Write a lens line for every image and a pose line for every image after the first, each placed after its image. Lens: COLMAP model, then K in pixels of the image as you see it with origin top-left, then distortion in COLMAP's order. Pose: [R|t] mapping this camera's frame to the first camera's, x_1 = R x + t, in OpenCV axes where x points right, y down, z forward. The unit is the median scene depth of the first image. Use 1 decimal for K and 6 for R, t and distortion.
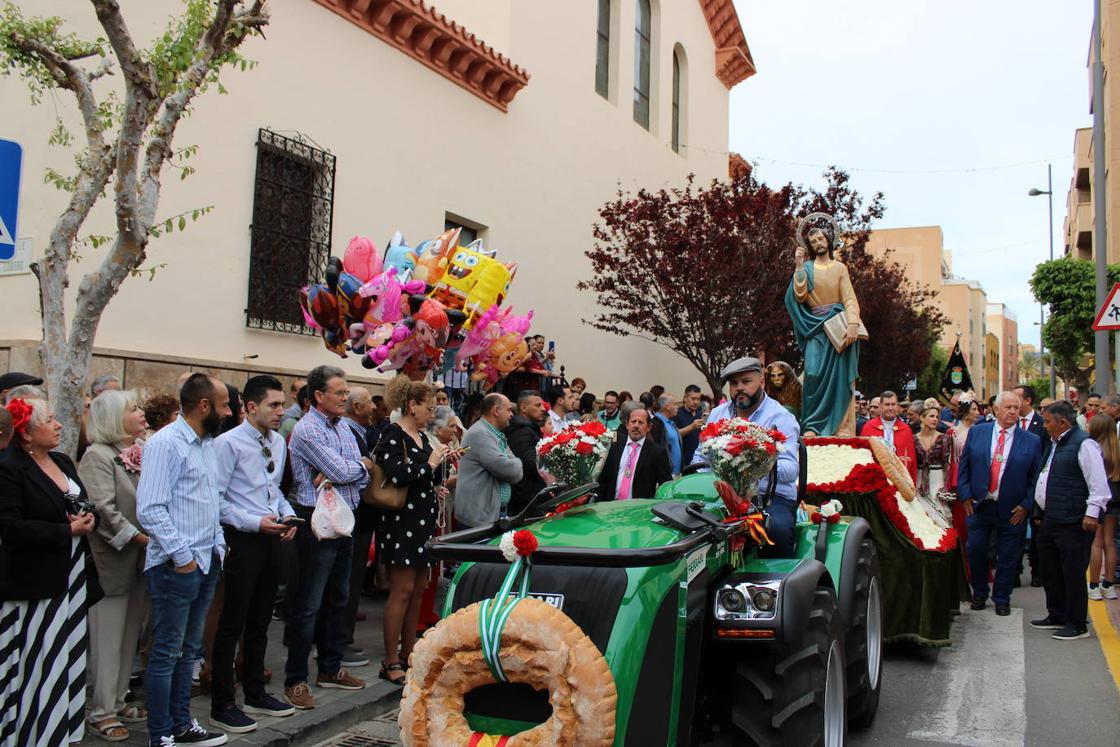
lens RADIAL K [[1024.4, 0, 559.9], [0, 1024.4, 346.4], [0, 0, 1]] dist [-0.058288, 0.013445]
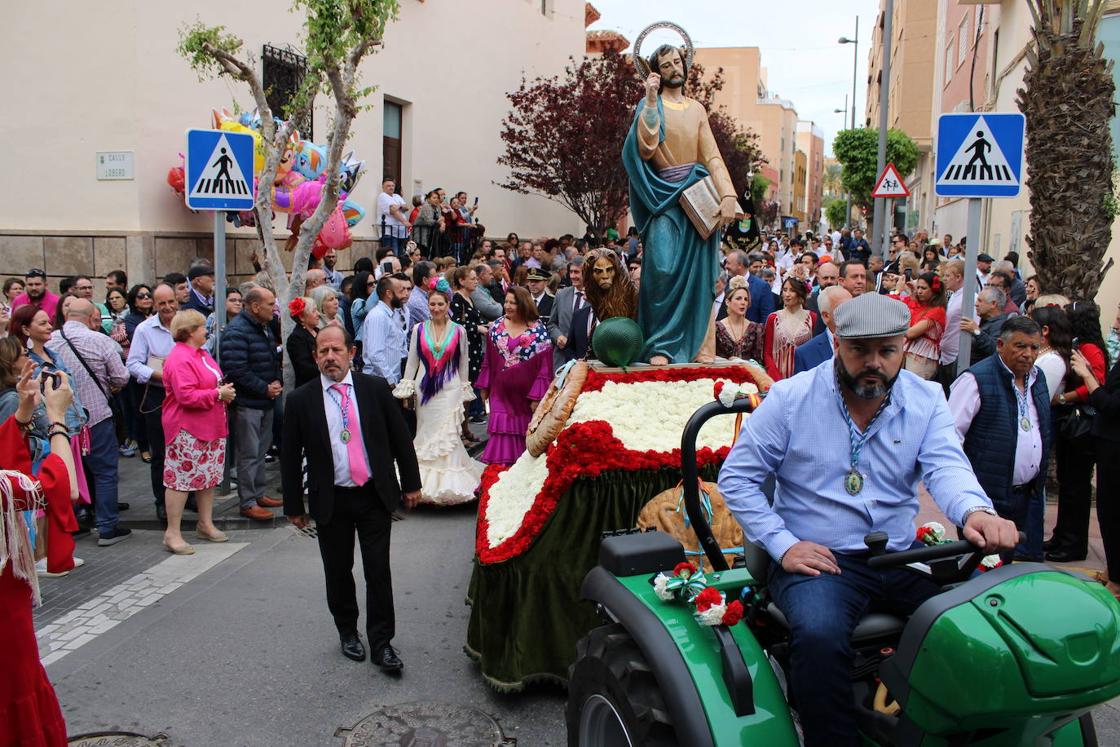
lens RADIAL K [[1024.4, 0, 559.9], [0, 1024.4, 346.4], [0, 0, 1]] dist [-0.058288, 0.013445]
pose [[0.984676, -0.026404, 0.172386, -0.083380], [-0.006130, 0.982621, 0.185523, -0.042639], [-0.174288, -0.183736, 0.967401, -0.187155]]
